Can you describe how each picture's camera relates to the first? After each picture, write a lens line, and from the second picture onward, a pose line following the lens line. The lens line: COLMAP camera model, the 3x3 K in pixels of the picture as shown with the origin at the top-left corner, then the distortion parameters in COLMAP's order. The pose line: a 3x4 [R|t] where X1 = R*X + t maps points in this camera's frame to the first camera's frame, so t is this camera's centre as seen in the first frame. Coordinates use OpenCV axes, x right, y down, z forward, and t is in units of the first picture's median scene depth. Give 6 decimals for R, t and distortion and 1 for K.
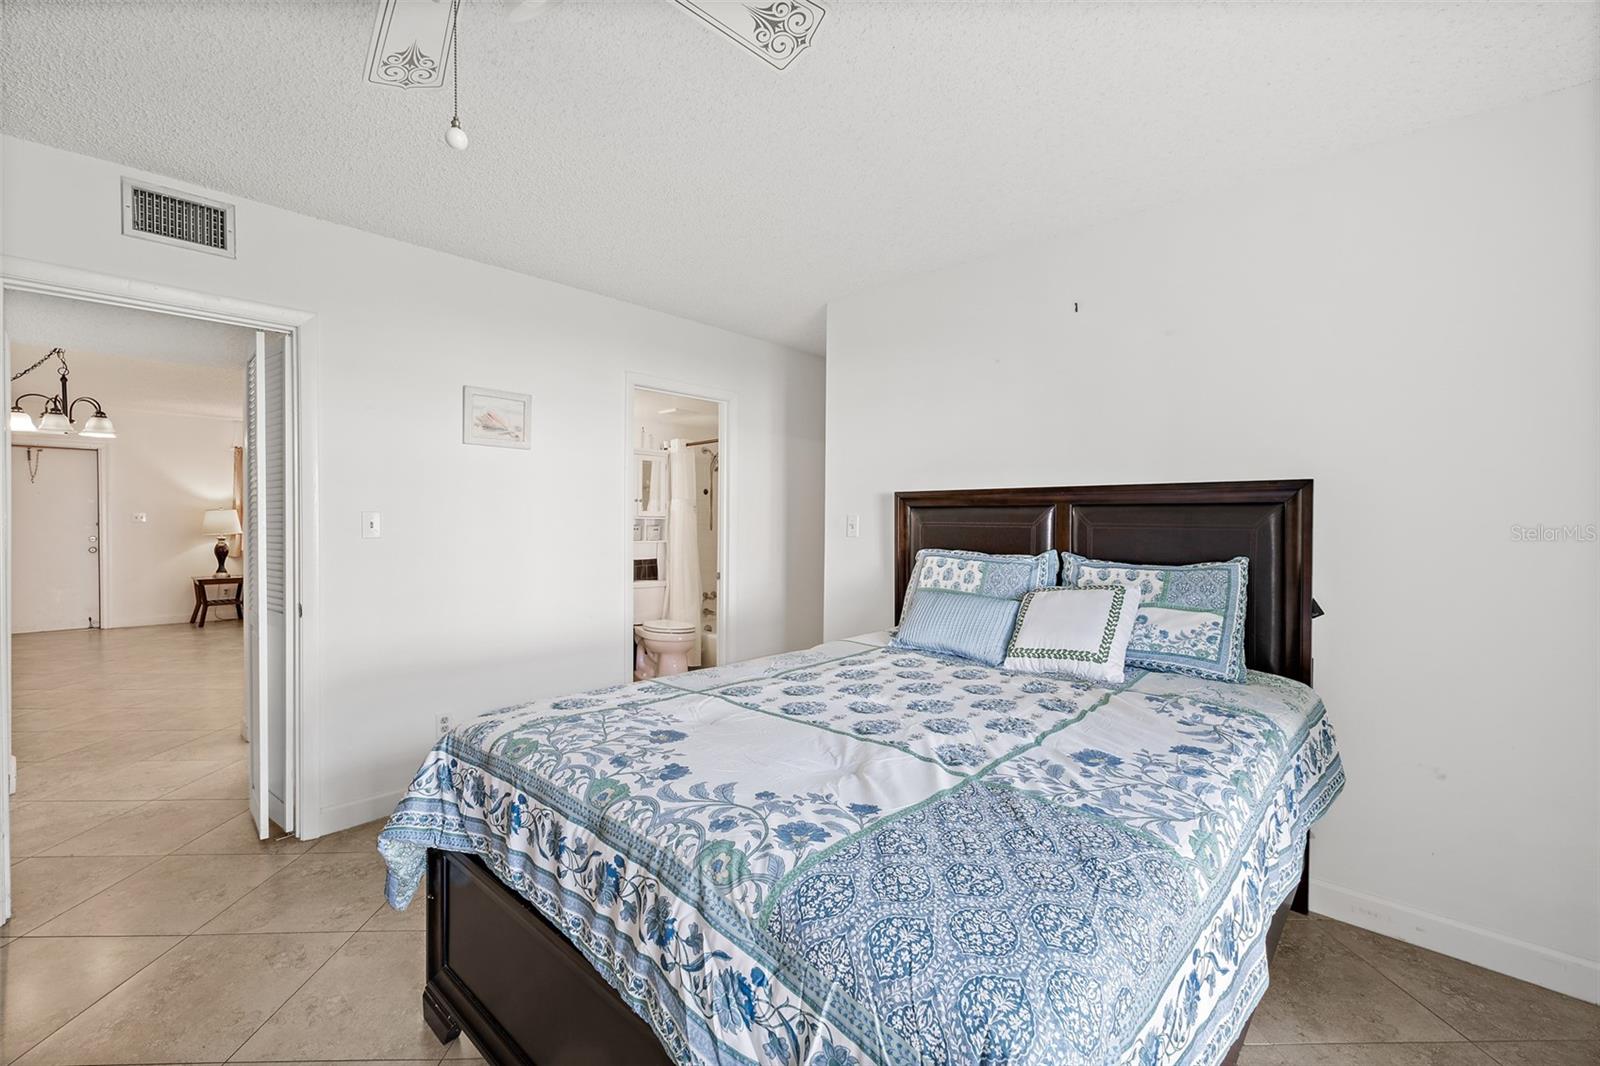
lens RADIAL K [[678.0, 0, 795.1], [0, 678.0, 532.4], [0, 0, 1]] dist [0.001973, 0.001183]
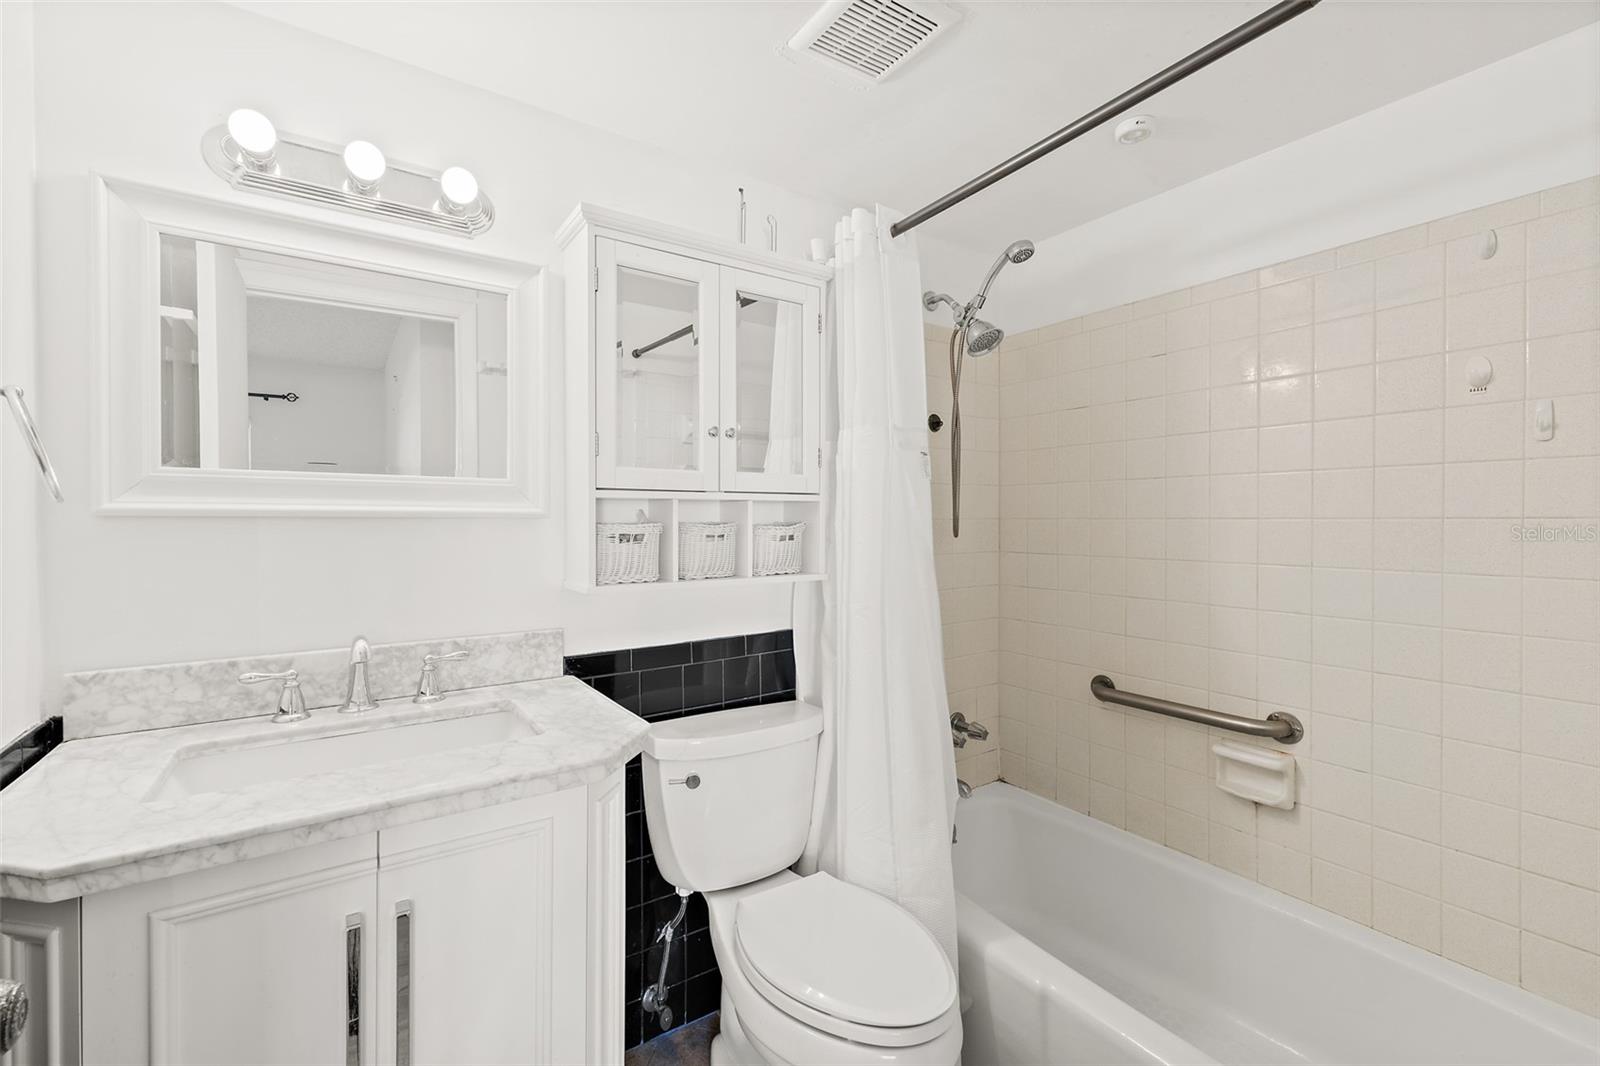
lens RADIAL K [[678.0, 0, 795.1], [0, 678.0, 532.4], [0, 0, 1]] dist [0.001973, 0.001183]
pose [[0.974022, -0.005030, -0.226398, -0.135335], [0.004966, 0.999987, -0.000851, -0.005254], [0.226399, -0.000295, 0.974035, 0.713569]]
